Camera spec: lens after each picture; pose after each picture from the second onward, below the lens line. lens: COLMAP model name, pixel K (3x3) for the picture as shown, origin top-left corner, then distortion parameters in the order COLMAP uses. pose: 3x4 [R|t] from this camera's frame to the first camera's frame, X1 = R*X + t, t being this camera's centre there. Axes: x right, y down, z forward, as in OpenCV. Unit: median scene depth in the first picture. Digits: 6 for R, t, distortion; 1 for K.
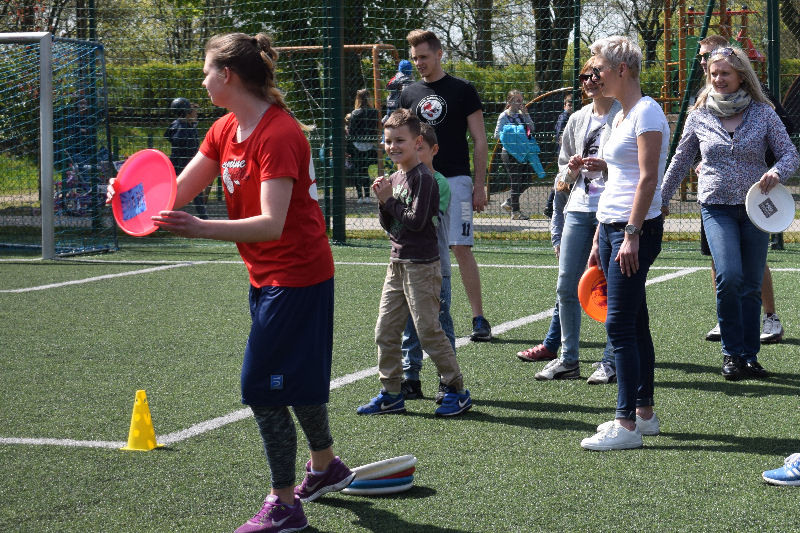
lens RADIAL K [[3088.9, 0, 400.0], [0, 3088.9, 266.5], [0, 0, 1]] dist [0.045576, 1.739707]
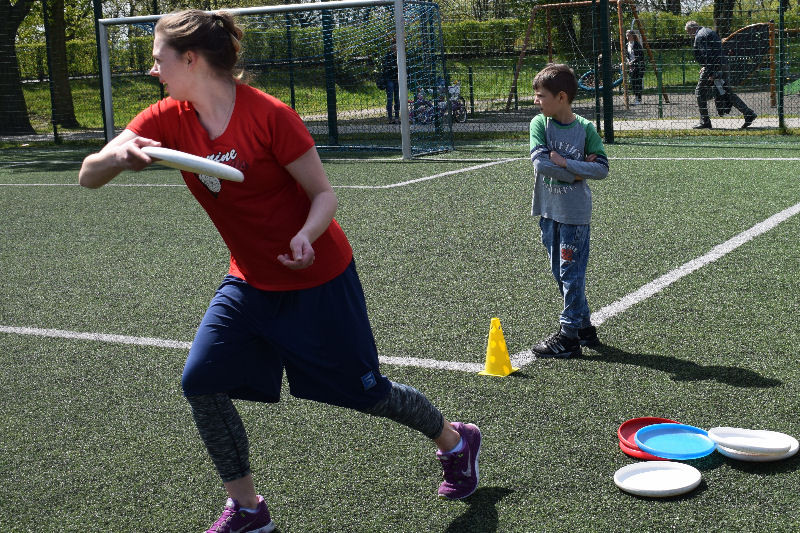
lens RADIAL K [[3088.9, 0, 400.0], [0, 3088.9, 266.5], [0, 0, 1]] dist [0.045576, 1.739707]
pose [[0.992914, -0.025800, -0.116001, 0.046898], [0.027693, 0.999508, 0.014739, 0.025587], [0.115564, -0.017847, 0.993140, -0.414210]]
